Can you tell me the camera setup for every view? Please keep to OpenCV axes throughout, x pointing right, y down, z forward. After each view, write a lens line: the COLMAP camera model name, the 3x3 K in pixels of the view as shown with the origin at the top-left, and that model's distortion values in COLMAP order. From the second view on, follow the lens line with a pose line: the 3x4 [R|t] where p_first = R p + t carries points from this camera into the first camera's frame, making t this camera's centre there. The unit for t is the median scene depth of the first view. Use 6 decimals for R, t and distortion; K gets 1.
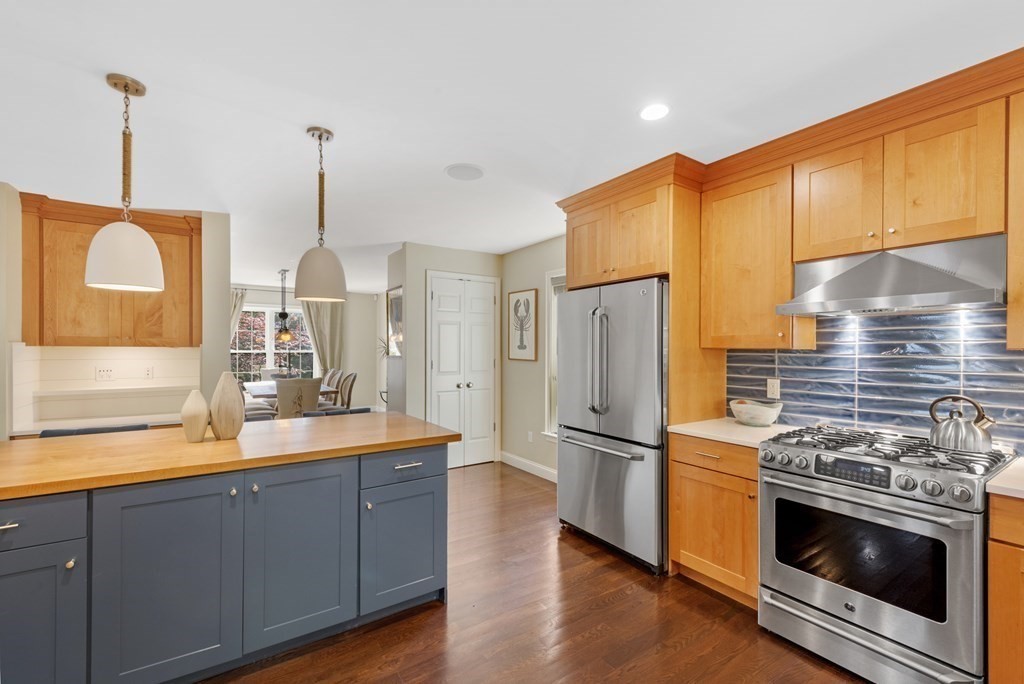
lens RADIAL K [[447.0, 0, 511.8], [0, 447.0, 346.8], [0, 0, 1]] dist [-0.003230, -0.000270]
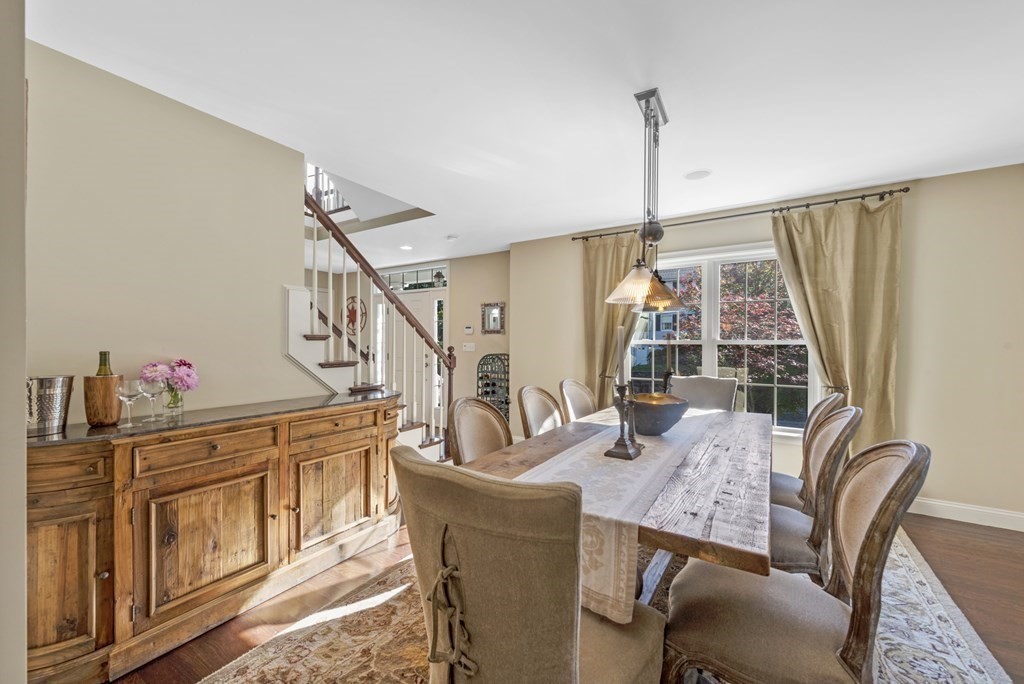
lens RADIAL K [[412.1, 0, 508.0], [0, 412.1, 344.1], [0, 0, 1]] dist [0.001354, 0.000106]
pose [[0.398250, -0.002087, -0.917274, -0.200160], [-0.000640, 0.999997, -0.002553, 0.013554], [0.917277, 0.001604, 0.398248, 0.592659]]
